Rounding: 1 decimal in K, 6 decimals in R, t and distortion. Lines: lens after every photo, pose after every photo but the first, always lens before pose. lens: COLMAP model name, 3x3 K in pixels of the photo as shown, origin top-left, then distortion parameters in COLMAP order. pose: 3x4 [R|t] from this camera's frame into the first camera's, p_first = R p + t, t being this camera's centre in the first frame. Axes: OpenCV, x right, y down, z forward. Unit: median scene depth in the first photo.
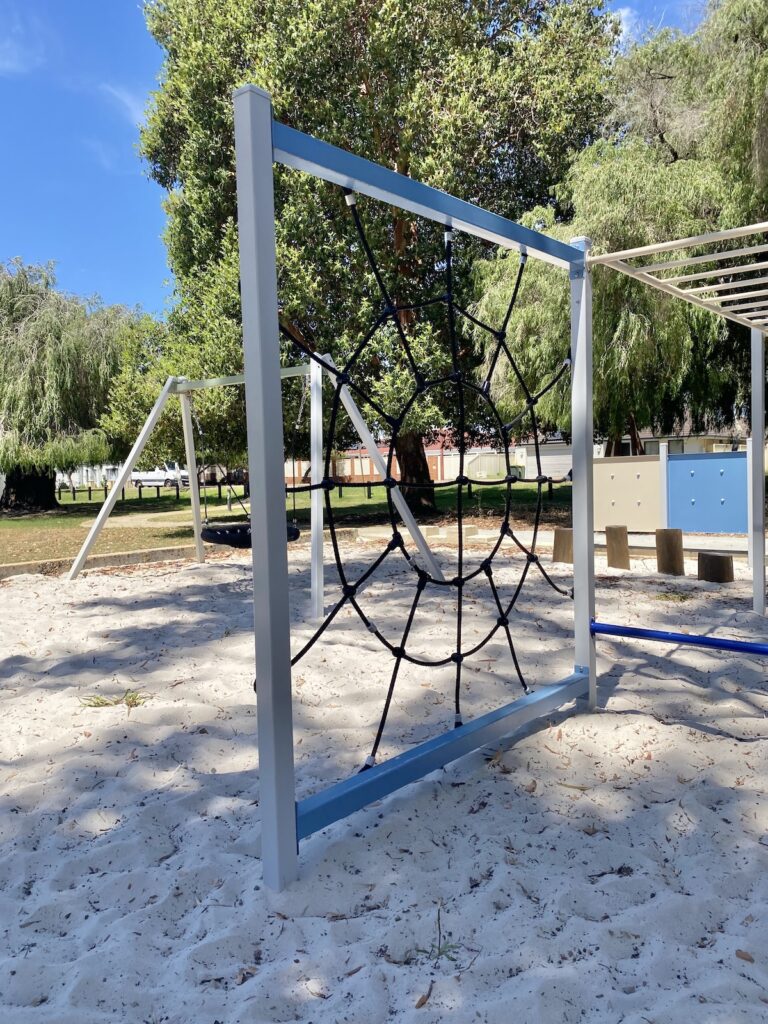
lens RADIAL K [[771.4, 0, 379.3], [0, 771.4, 528.8], [0, 0, 1]] dist [0.005667, 0.001772]
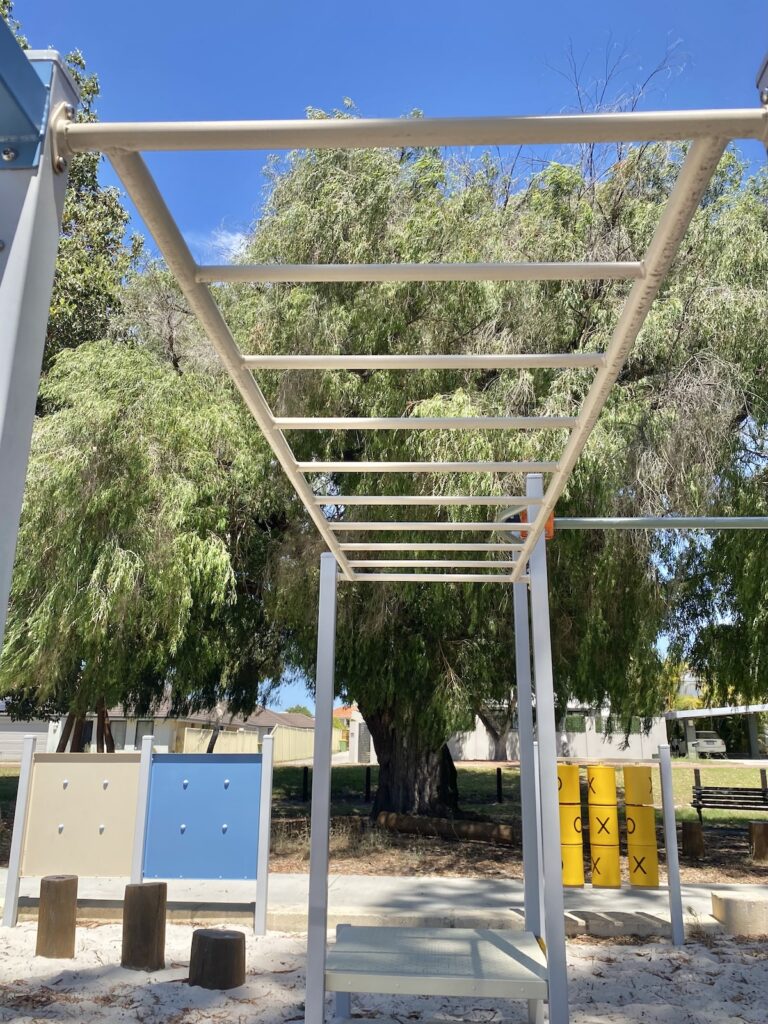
lens RADIAL K [[771.4, 0, 379.3], [0, 771.4, 528.8], [0, 0, 1]] dist [0.005667, 0.001772]
pose [[0.788228, 0.200612, 0.581766, 0.089314], [0.010751, 0.940738, -0.338963, -0.045370], [-0.615290, 0.273434, 0.739359, 0.297394]]
